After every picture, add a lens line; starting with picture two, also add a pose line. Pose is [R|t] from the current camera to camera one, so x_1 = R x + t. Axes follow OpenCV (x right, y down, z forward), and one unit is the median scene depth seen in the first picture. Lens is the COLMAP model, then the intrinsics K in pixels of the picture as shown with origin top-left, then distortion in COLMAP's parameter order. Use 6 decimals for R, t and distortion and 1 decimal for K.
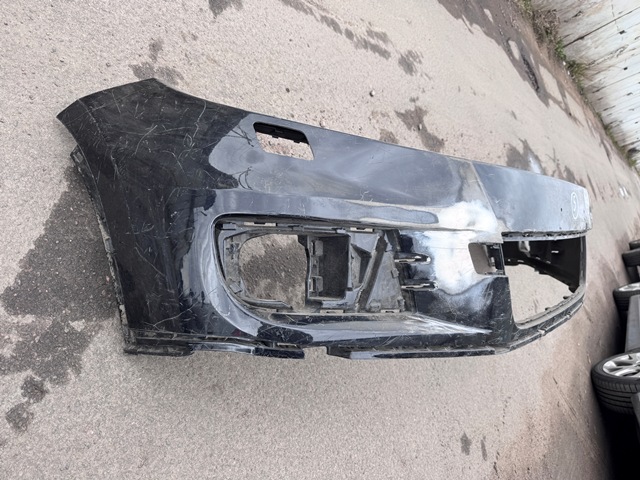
lens RADIAL K [[452.5, 0, 320.0], [0, 452.5, 240.0], [0, 0, 1]] dist [0.066315, -0.126118]
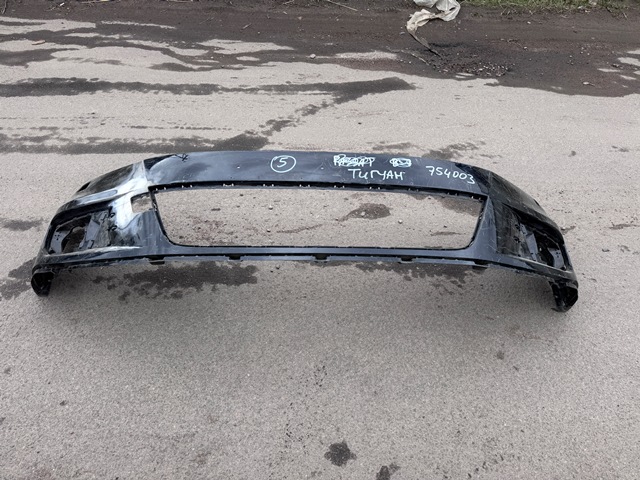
lens RADIAL K [[442.9, 0, 322.1], [0, 442.9, 240.1], [0, 0, 1]] dist [0.073374, -0.085767]
pose [[0.646291, -0.343627, -0.681343, 1.868432], [-0.036461, 0.877947, -0.477367, 0.913814], [0.762219, 0.333361, 0.554880, 0.664011]]
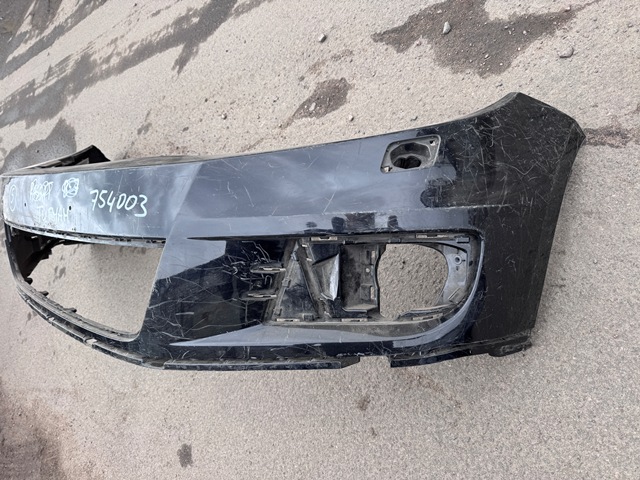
lens RADIAL K [[452.5, 0, 320.0], [0, 452.5, 240.0], [0, 0, 1]] dist [0.066315, -0.126118]
pose [[-0.088496, 0.130927, -0.987434, 2.072234], [-0.033544, 0.990370, 0.134323, -0.193599], [0.995512, 0.045010, -0.083252, 2.416741]]
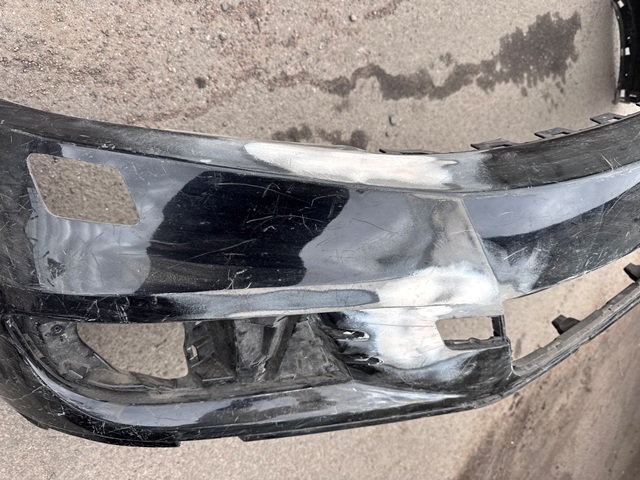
lens RADIAL K [[461.1, 0, 318.3], [0, 461.1, 234.2], [0, 0, 1]] dist [-0.000014, -0.007697]
pose [[0.967925, 0.115053, -0.223347, 0.296157], [0.017917, 0.855107, 0.518142, -0.410140], [0.250599, -0.505525, 0.825618, 0.506283]]
